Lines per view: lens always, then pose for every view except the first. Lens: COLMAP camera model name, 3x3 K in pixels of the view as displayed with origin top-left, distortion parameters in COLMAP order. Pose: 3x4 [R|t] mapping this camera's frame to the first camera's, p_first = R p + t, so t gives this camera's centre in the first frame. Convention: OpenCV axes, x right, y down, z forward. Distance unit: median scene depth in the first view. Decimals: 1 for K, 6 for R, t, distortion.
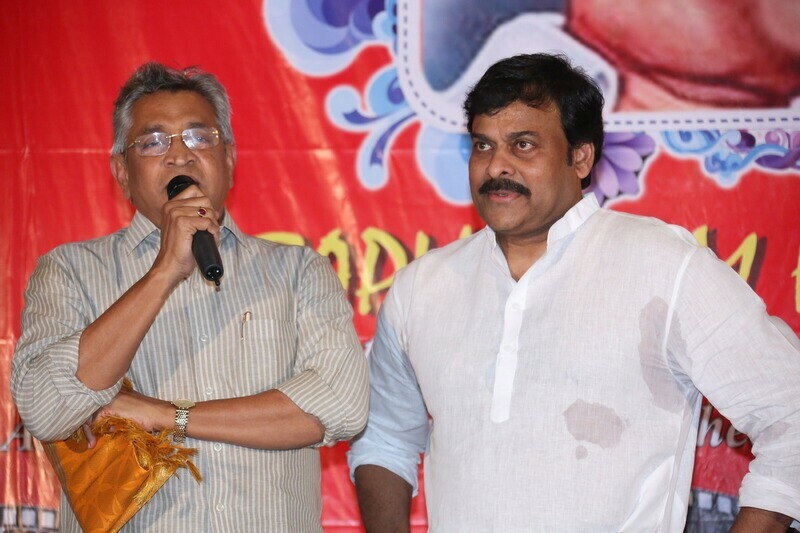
lens RADIAL K [[952.6, 0, 398.2], [0, 952.6, 269.3], [0, 0, 1]] dist [0.007695, 0.028577]
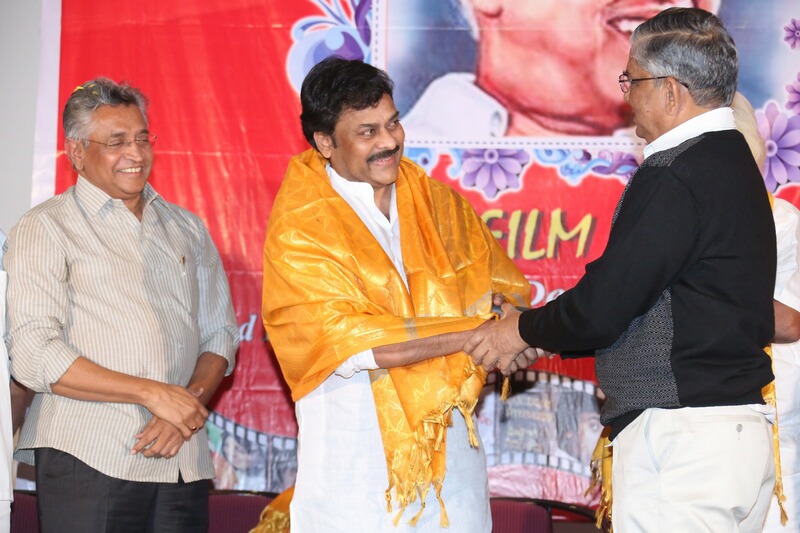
lens RADIAL K [[2202.1, 0, 398.8], [0, 2202.1, 269.2], [0, 0, 1]] dist [0.463376, 2.247231]
pose [[0.999676, 0.023273, 0.010322, 0.015873], [-0.023215, 0.999715, -0.005614, 0.083039], [-0.010449, 0.005373, 0.999931, -2.709941]]
